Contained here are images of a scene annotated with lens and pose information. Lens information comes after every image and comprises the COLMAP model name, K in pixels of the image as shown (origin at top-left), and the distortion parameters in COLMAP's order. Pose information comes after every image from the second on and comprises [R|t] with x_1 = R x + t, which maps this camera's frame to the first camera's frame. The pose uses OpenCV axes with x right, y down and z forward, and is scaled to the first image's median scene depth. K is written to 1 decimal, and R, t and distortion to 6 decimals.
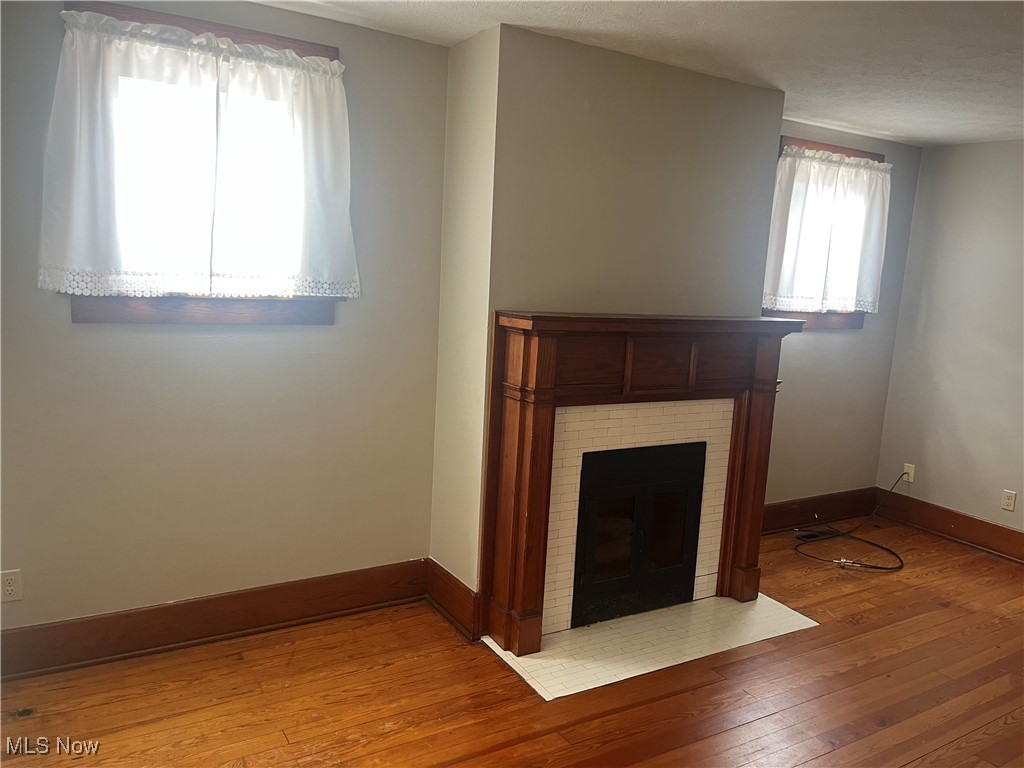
lens RADIAL K [[773.7, 0, 511.5], [0, 773.7, 383.0], [0, 0, 1]] dist [0.054615, -0.081650]
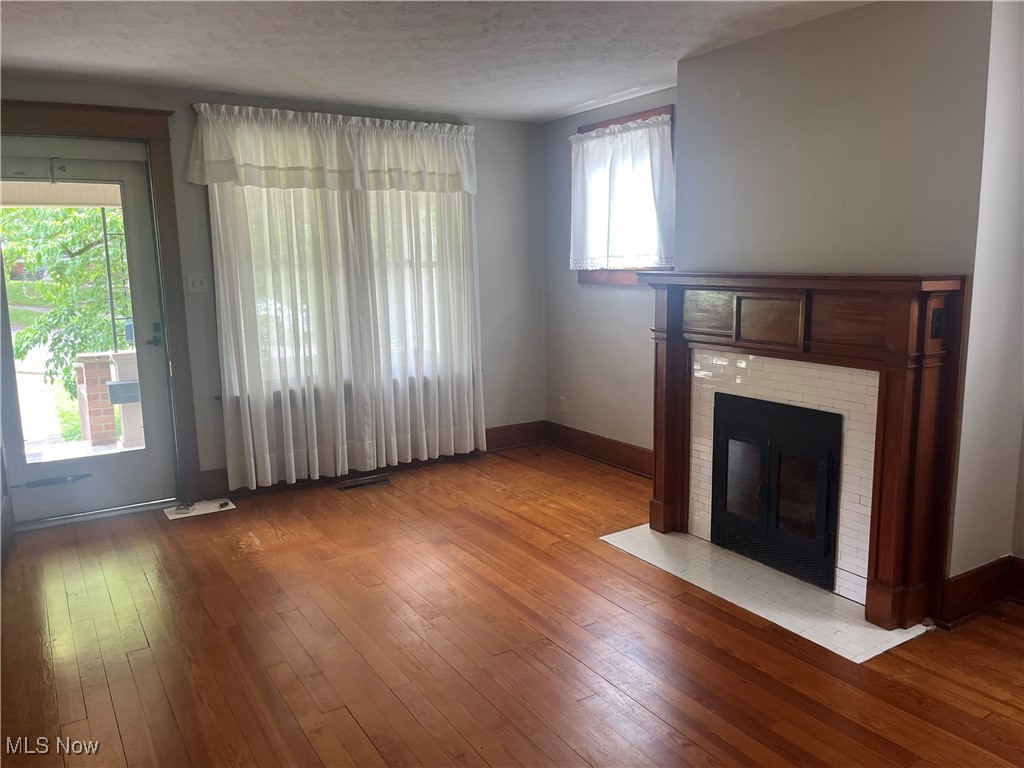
lens RADIAL K [[773.7, 0, 512.8], [0, 773.7, 384.6], [0, 0, 1]] dist [0.054615, -0.081650]
pose [[0.014149, 0.107810, -0.994071, 1.220864], [-0.127309, 0.986274, 0.105152, -0.005074], [0.991762, 0.125066, 0.027680, 0.643116]]
